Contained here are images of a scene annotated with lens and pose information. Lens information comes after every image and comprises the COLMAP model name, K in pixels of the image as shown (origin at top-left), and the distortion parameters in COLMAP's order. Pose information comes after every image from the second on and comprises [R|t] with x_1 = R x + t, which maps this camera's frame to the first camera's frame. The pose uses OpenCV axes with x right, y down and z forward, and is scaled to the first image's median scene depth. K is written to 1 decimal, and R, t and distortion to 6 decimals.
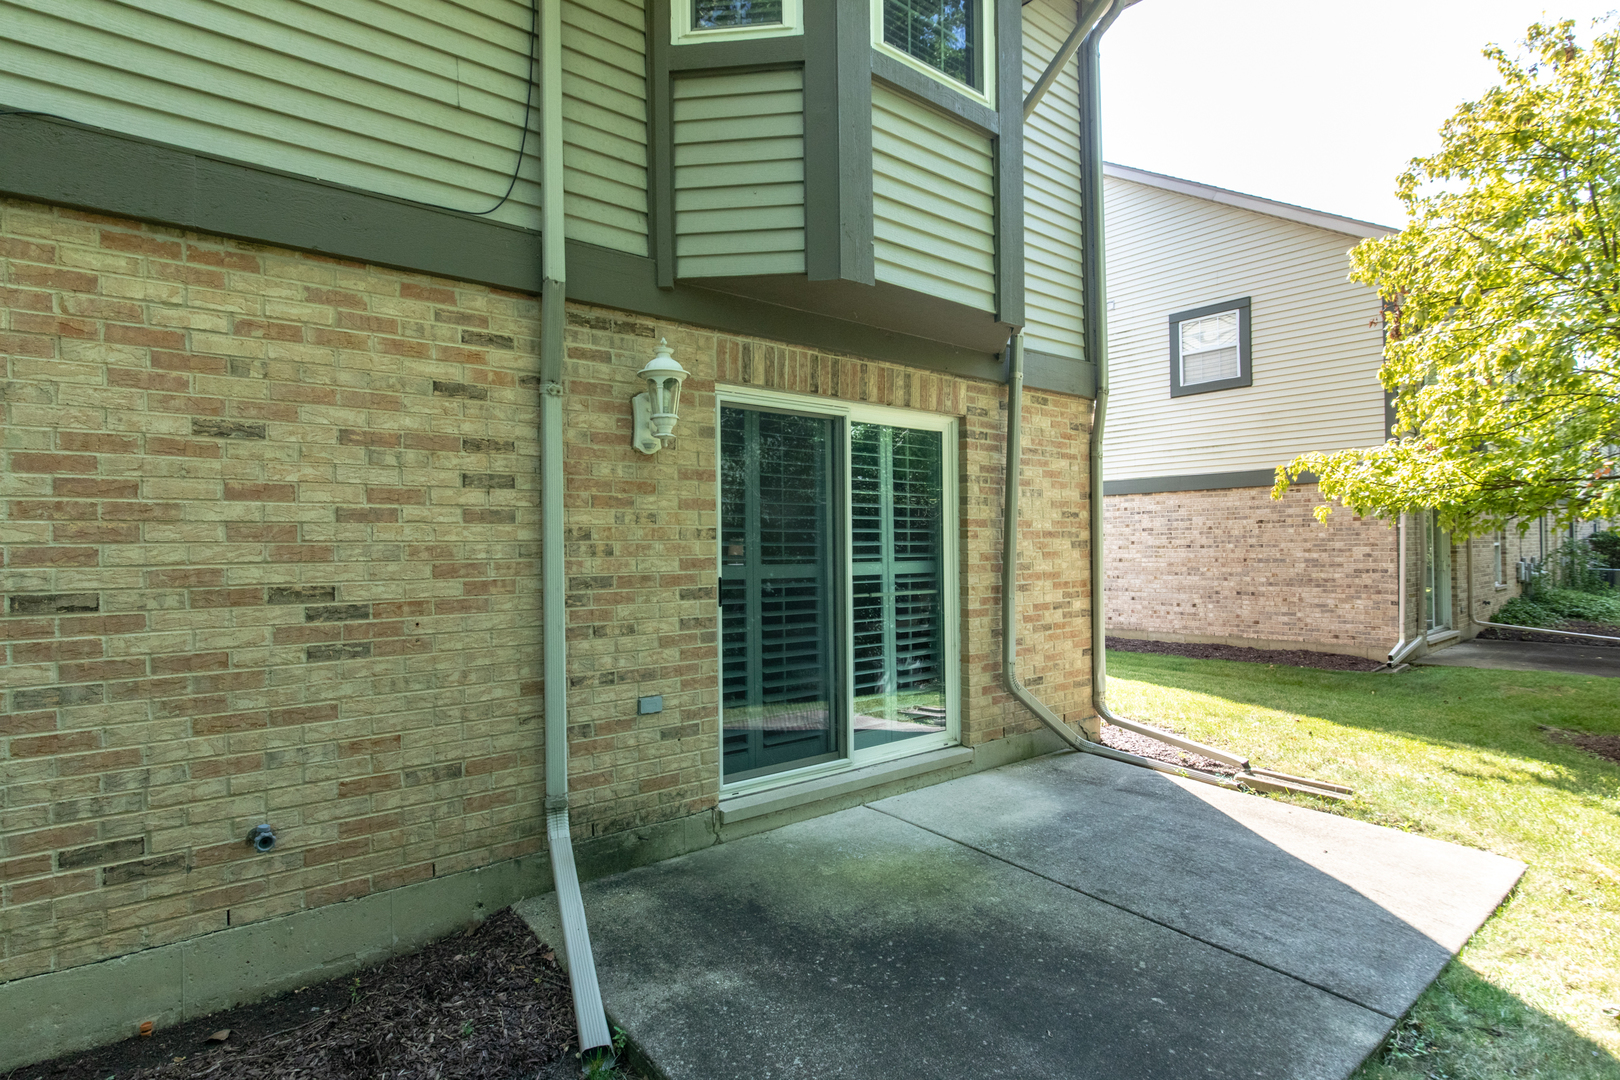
lens RADIAL K [[822.9, 0, 810.0], [0, 822.9, 540.0], [0, 0, 1]] dist [-0.010687, -0.000194]
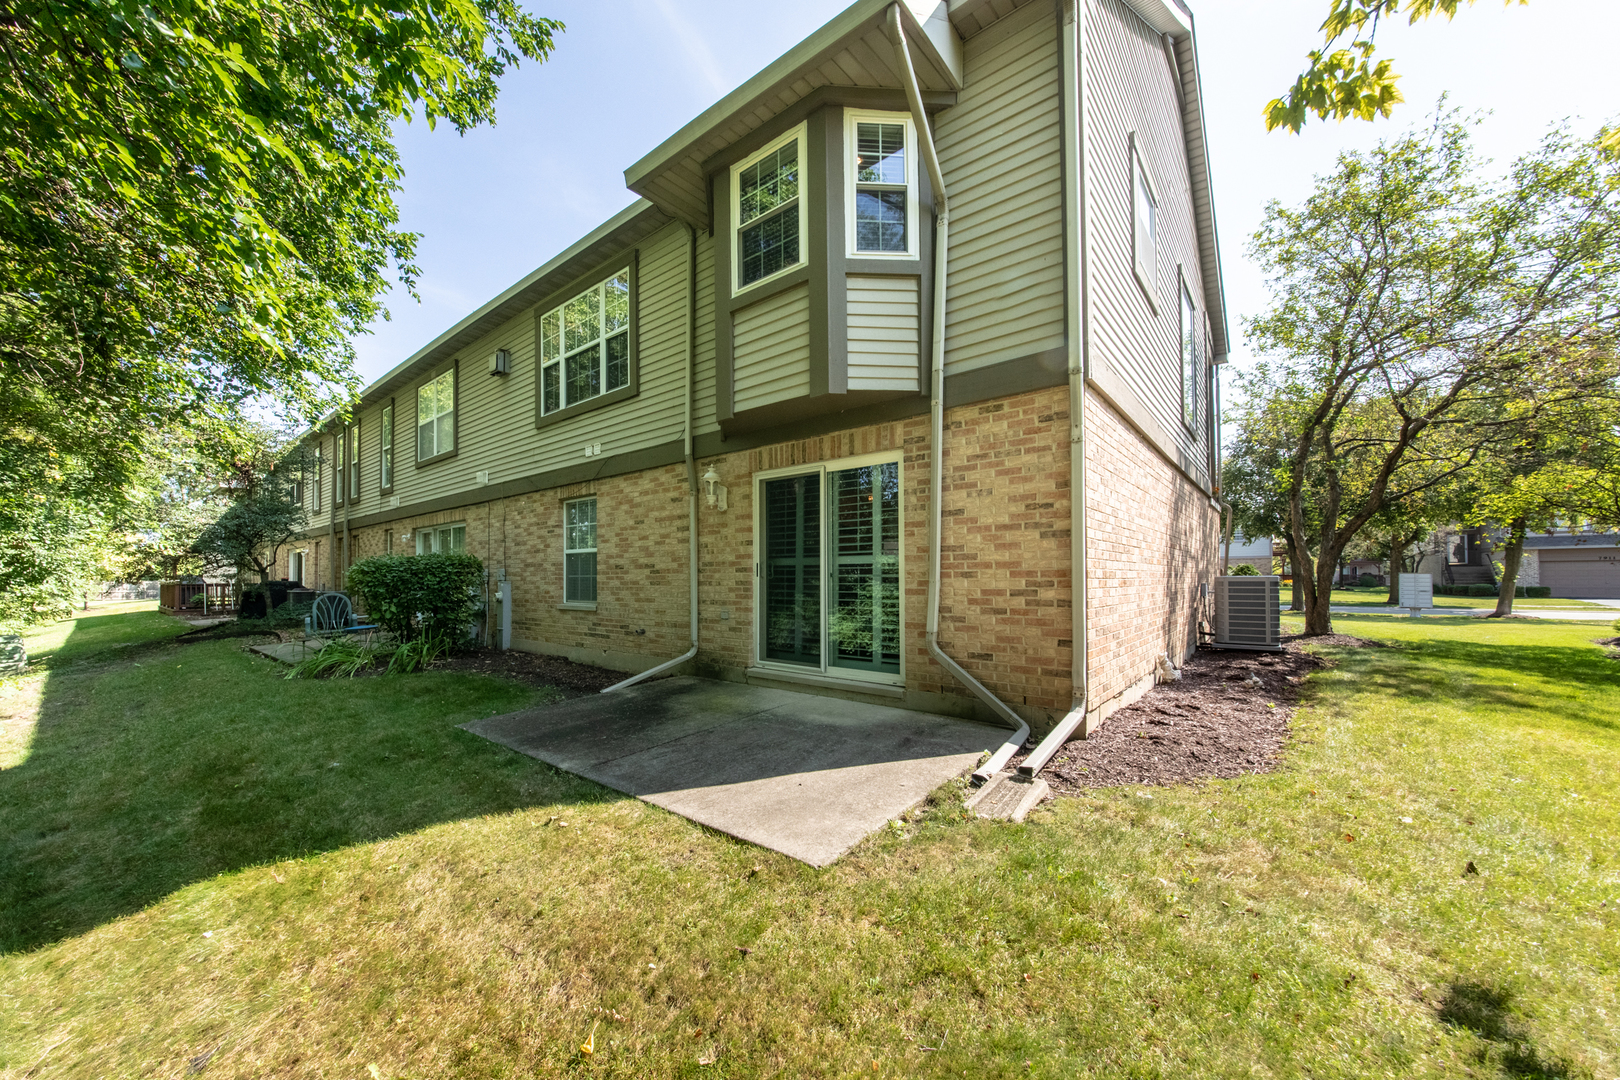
lens RADIAL K [[594.0, 0, 785.3], [0, 594.0, 568.3], [0, 0, 1]] dist [0.007359, 0.000059]
pose [[0.179662, -0.003170, -0.983723, 1.472485], [0.015671, 0.999877, -0.000360, 0.063157], [0.983604, -0.015351, 0.179689, 0.820398]]
